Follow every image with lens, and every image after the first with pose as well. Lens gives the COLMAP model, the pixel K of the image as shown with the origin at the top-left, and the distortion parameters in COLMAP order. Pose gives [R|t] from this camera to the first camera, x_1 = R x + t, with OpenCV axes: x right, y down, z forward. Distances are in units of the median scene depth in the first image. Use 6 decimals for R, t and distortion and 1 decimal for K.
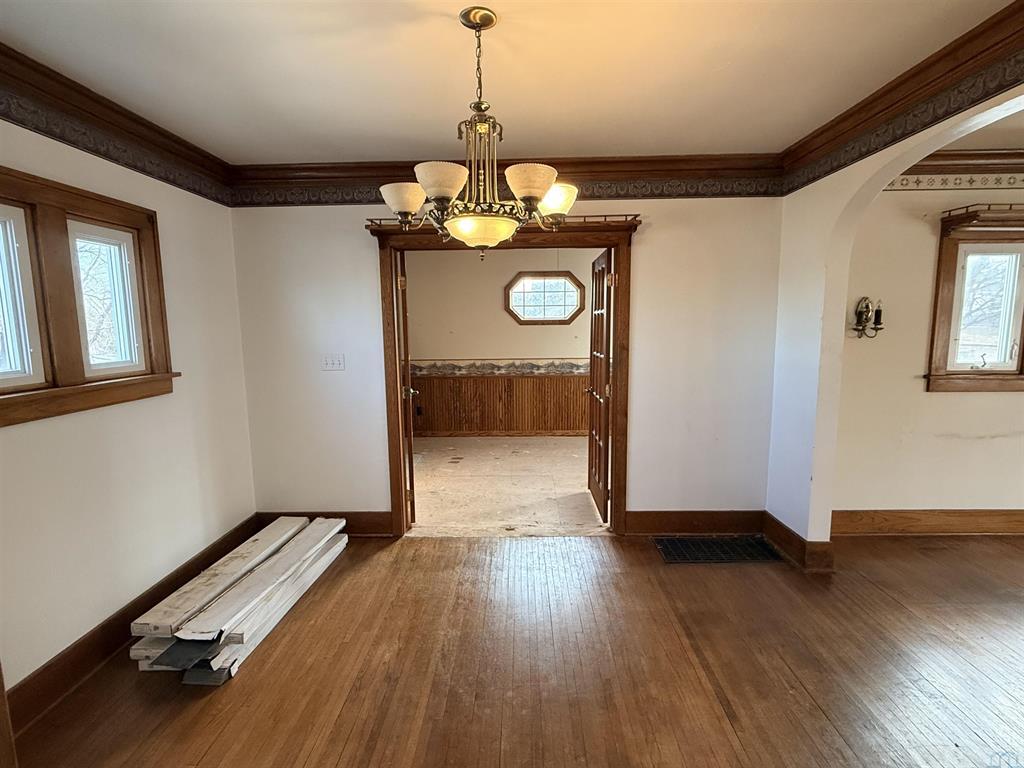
lens RADIAL K [[492.4, 0, 513.0], [0, 492.4, 380.4], [0, 0, 1]] dist [0.002468, 0.000079]
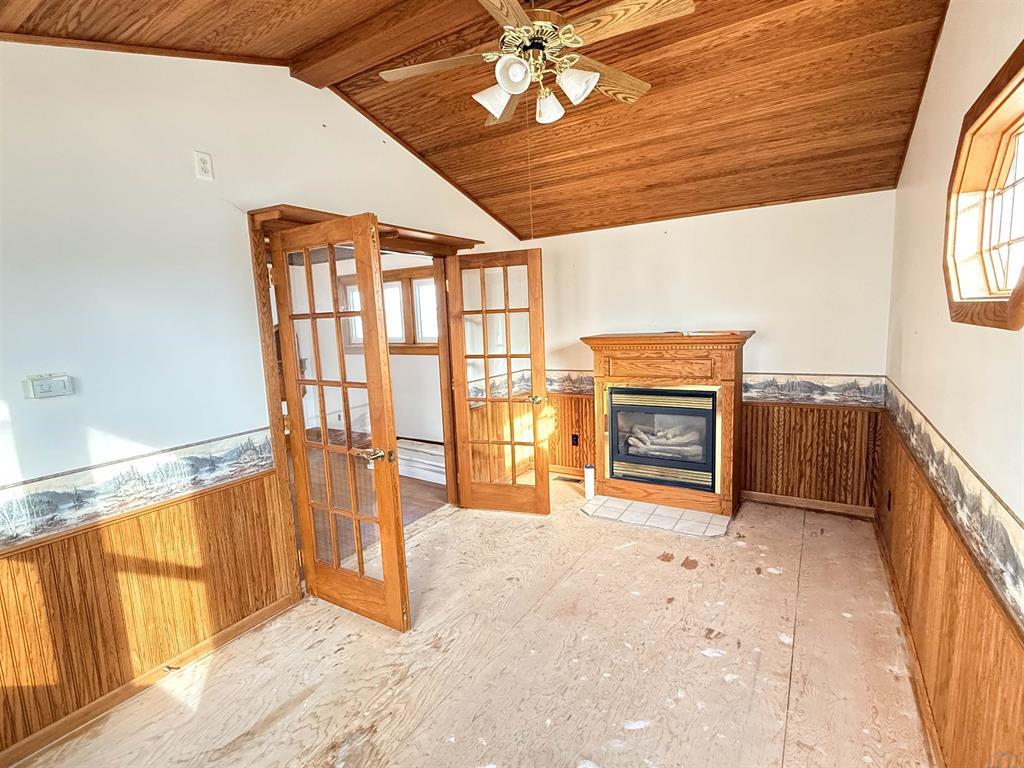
lens RADIAL K [[492.4, 0, 511.9], [0, 492.4, 390.0], [0, 0, 1]] dist [0.002468, 0.000079]
pose [[-0.522222, 0.164851, -0.836725, 0.416024], [-0.034168, 0.976307, 0.213677, -0.131718], [0.852125, 0.140176, -0.504216, 1.110263]]
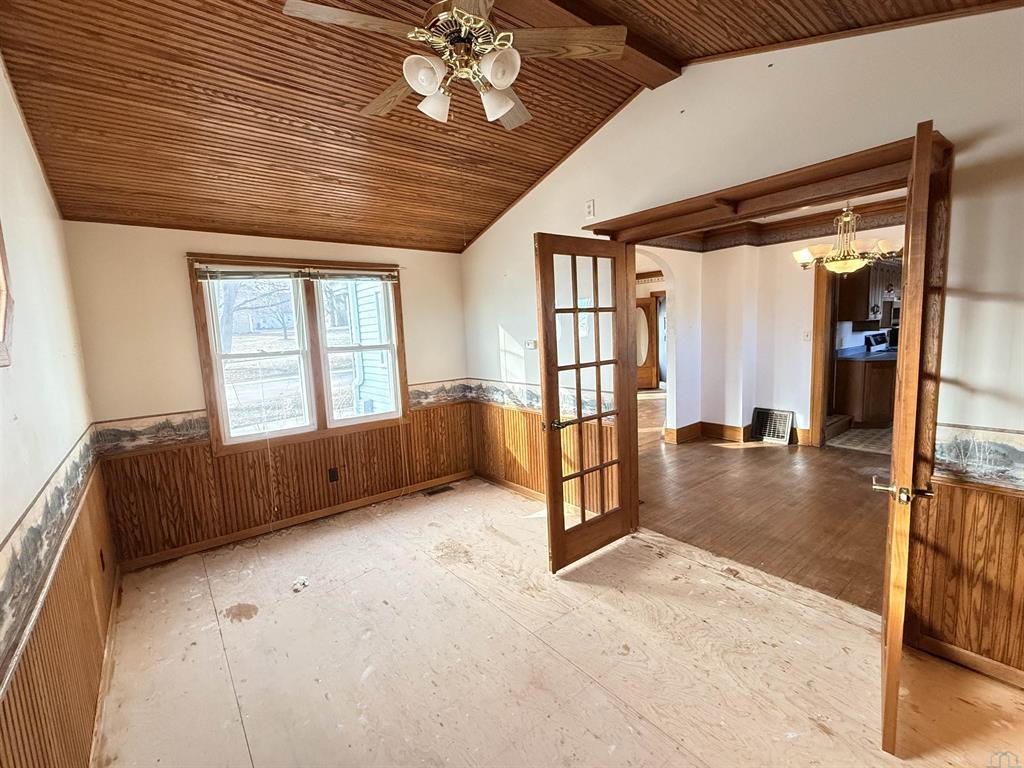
lens RADIAL K [[454.6, 0, 518.3], [0, 454.6, 384.3], [0, 0, 1]] dist [-0.002211, 0.001088]
pose [[-0.642874, -0.046551, 0.764556, -0.226776], [0.152074, 0.970525, 0.186962, -0.125476], [-0.750724, 0.236462, -0.616846, 1.126416]]
